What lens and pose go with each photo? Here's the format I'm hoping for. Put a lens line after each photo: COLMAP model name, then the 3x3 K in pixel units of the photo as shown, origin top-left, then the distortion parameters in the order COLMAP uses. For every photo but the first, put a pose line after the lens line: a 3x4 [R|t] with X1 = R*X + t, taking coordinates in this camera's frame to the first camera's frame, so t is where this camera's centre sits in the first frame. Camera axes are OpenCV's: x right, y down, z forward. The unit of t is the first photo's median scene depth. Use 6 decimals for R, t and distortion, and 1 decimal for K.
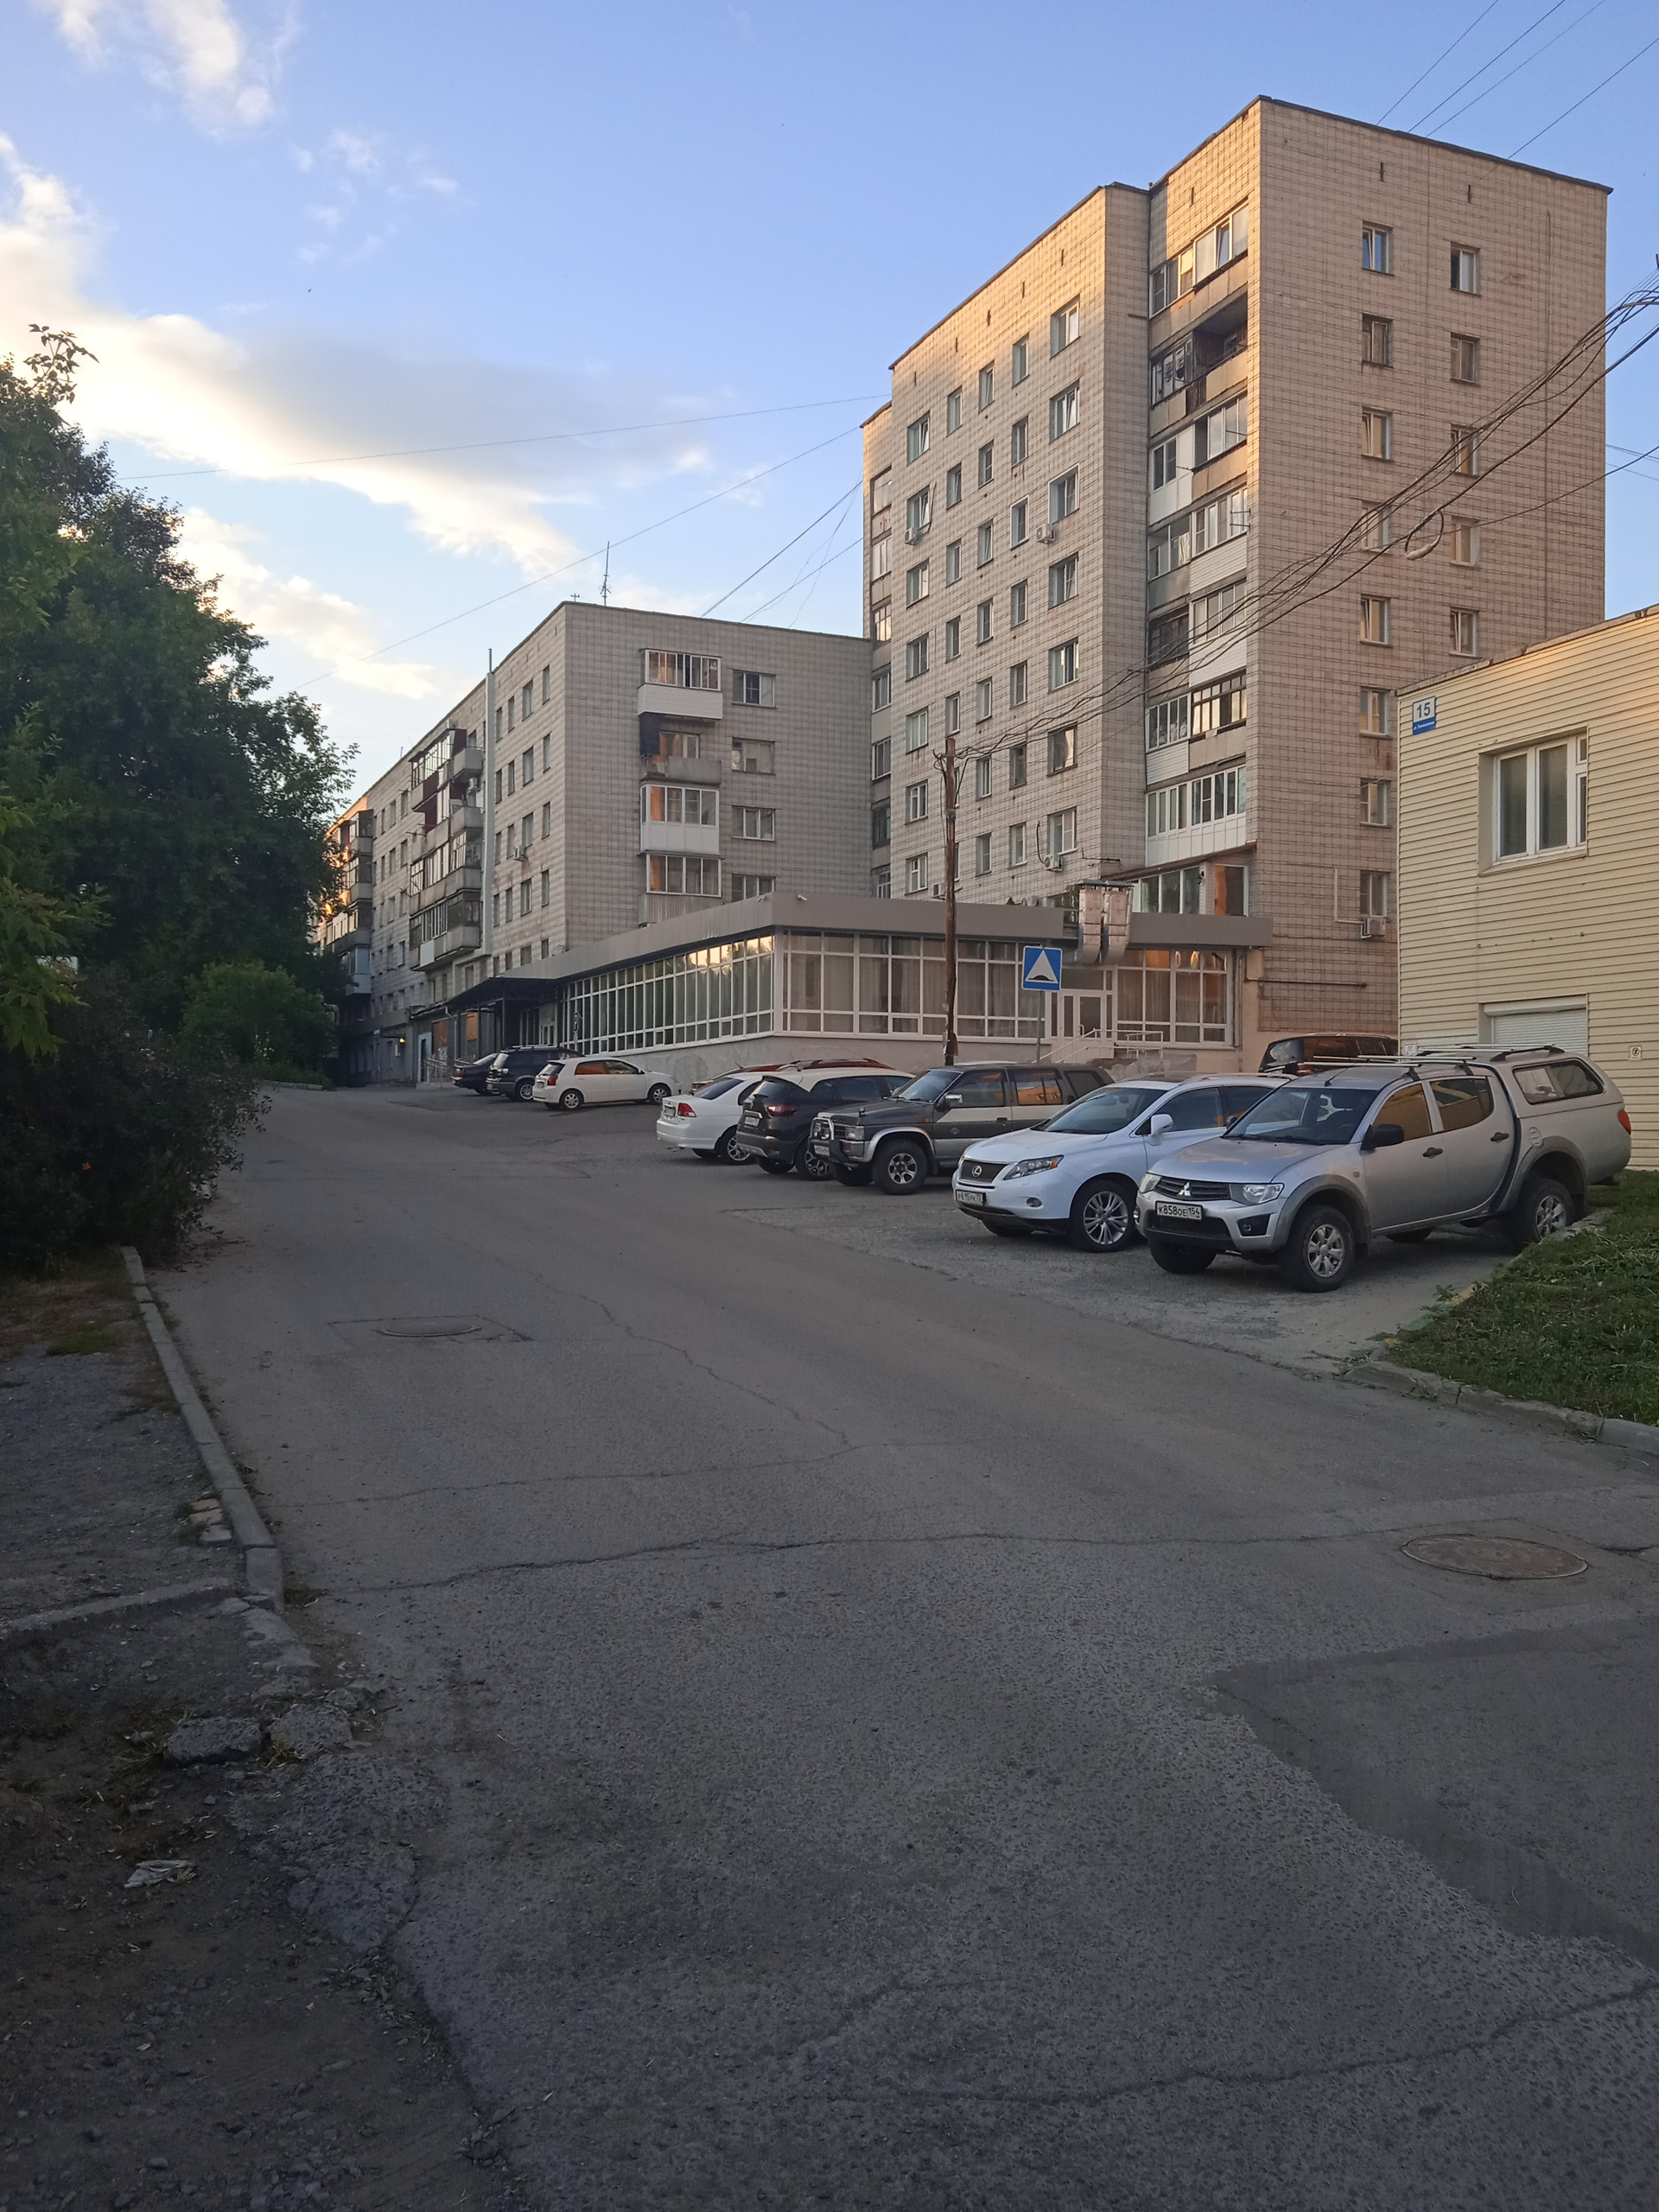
lens RADIAL K [[1809.2, 0, 823.3], [0, 1809.2, 1106.4], [0, 0, 1]] dist [0.029289, -0.019892]
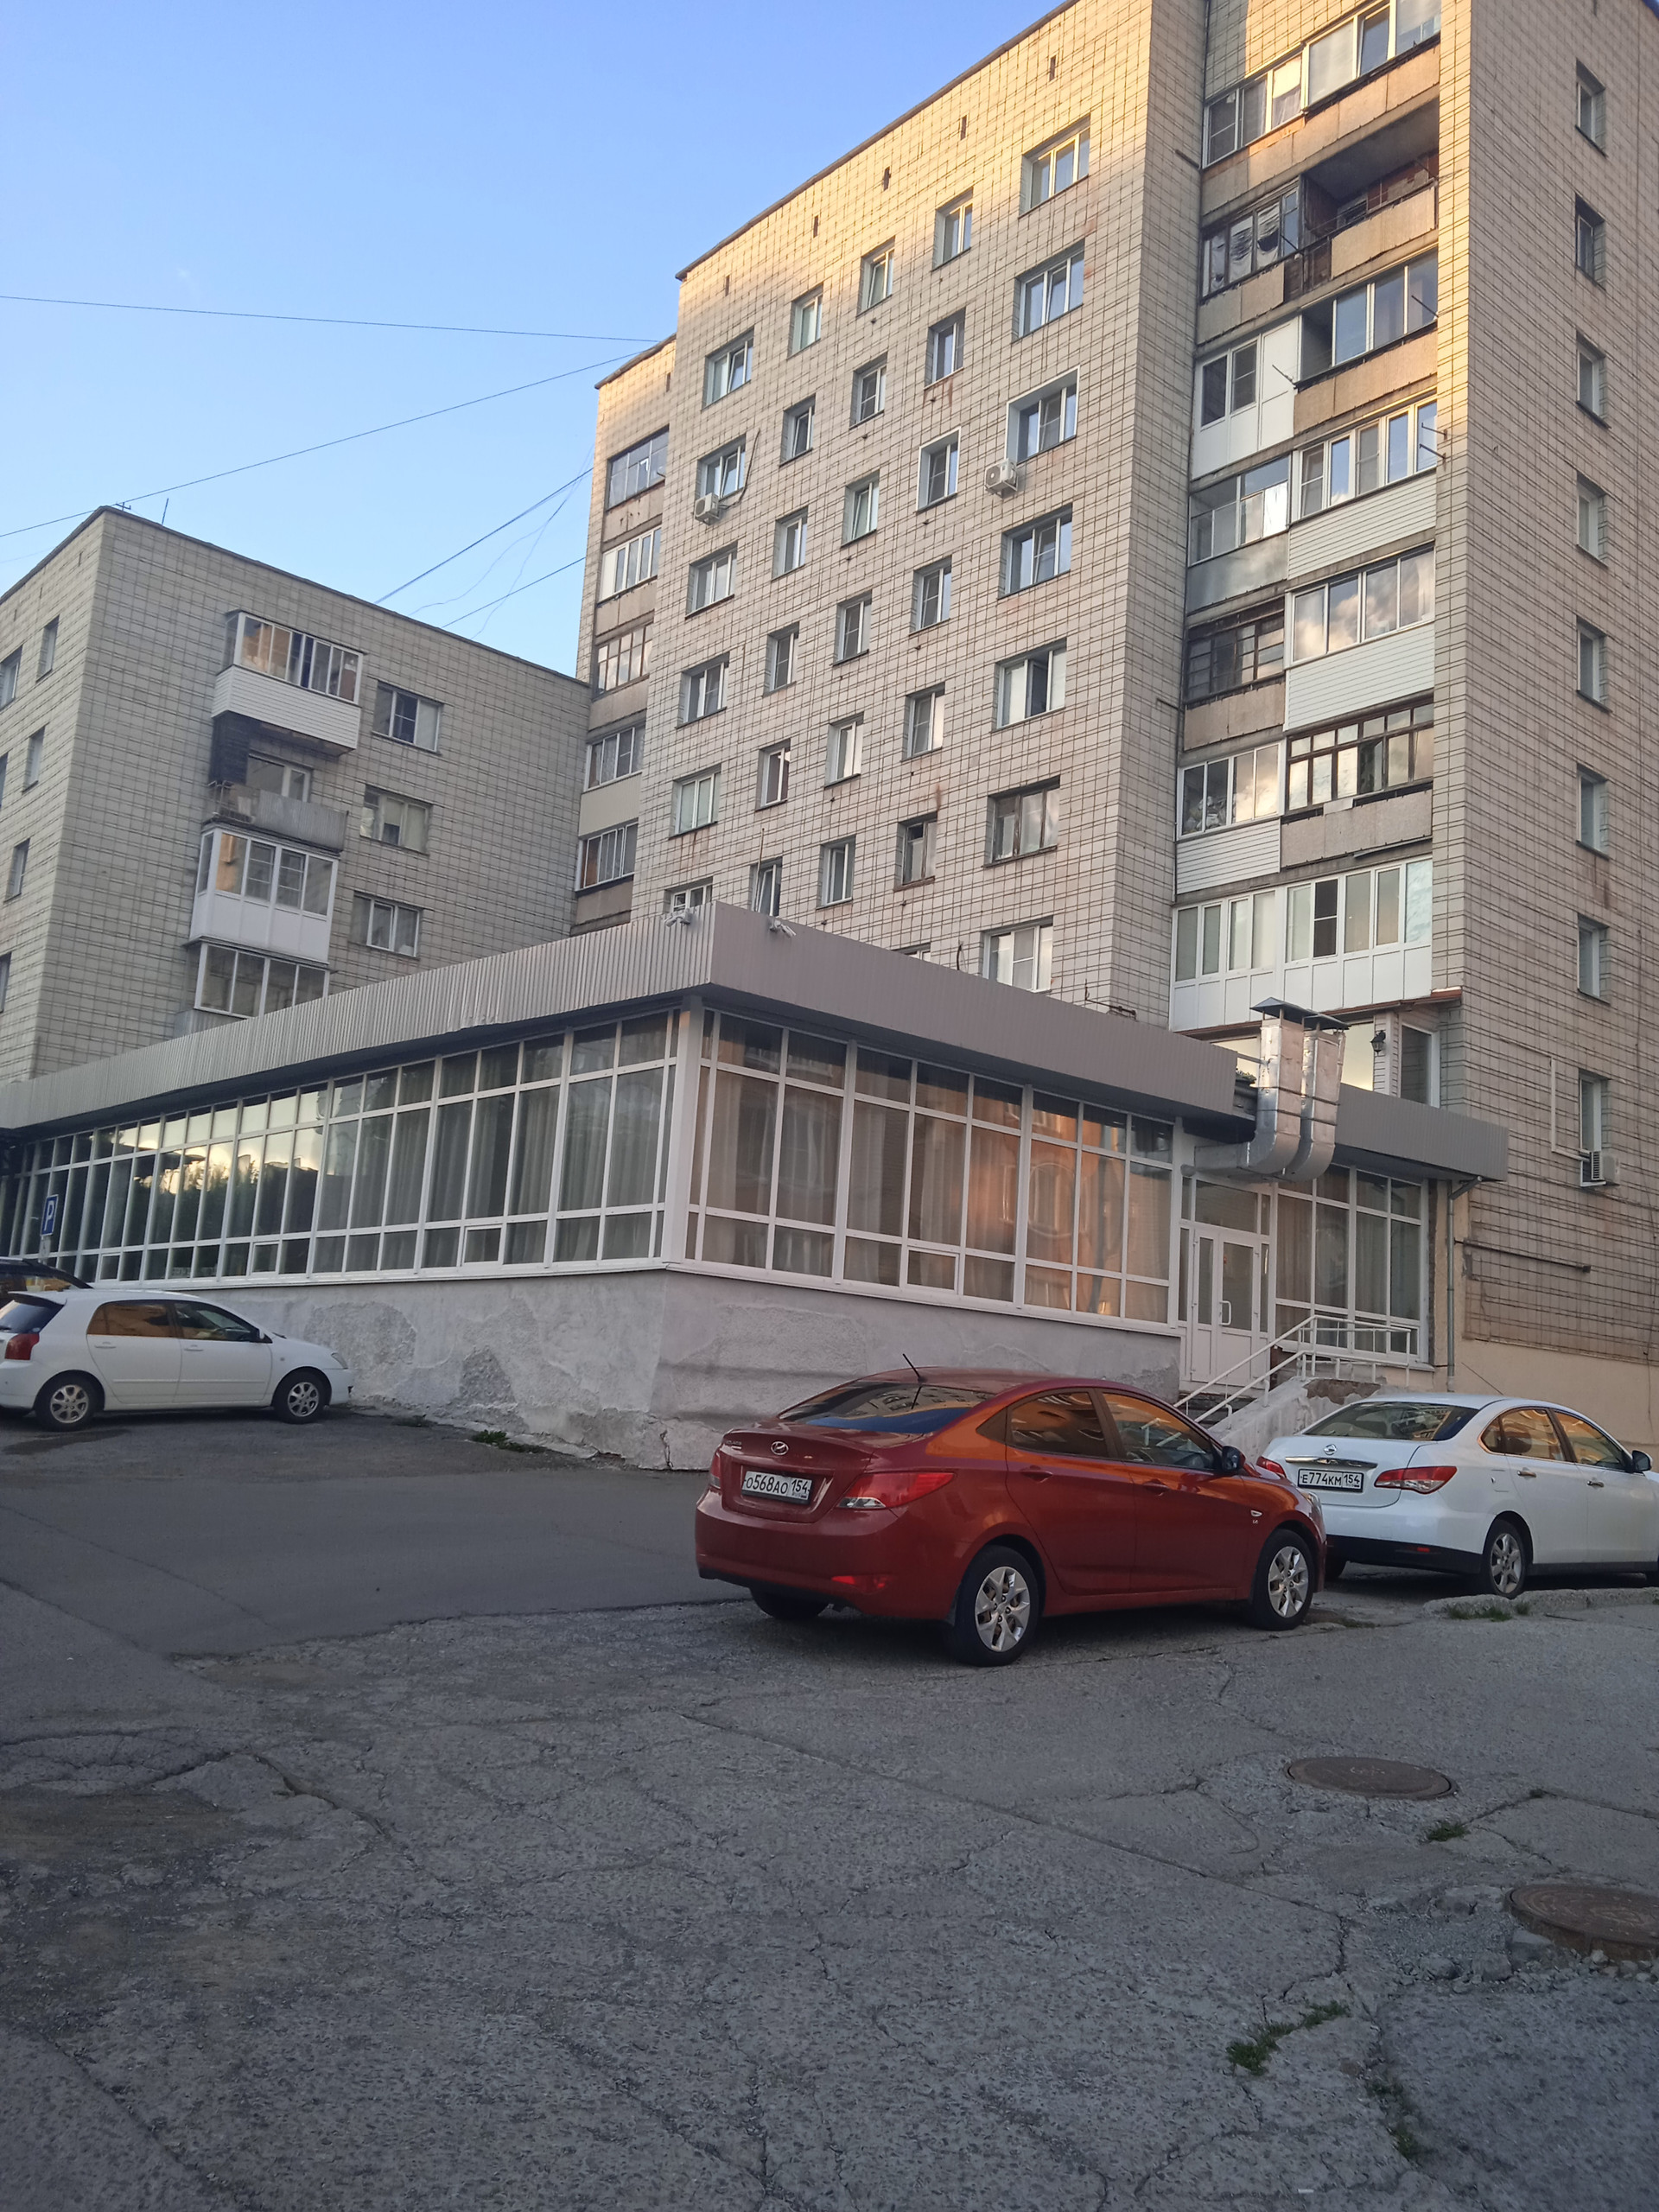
lens RADIAL K [[1809.2, 0, 836.5], [0, 1809.2, 1113.8], [0, 0, 1]] dist [0.029289, -0.019892]
pose [[0.948969, 0.107387, 0.296522, -0.089762], [-0.063567, 0.986074, -0.153676, -0.011899], [-0.308896, 0.126985, 0.942581, 0.498294]]
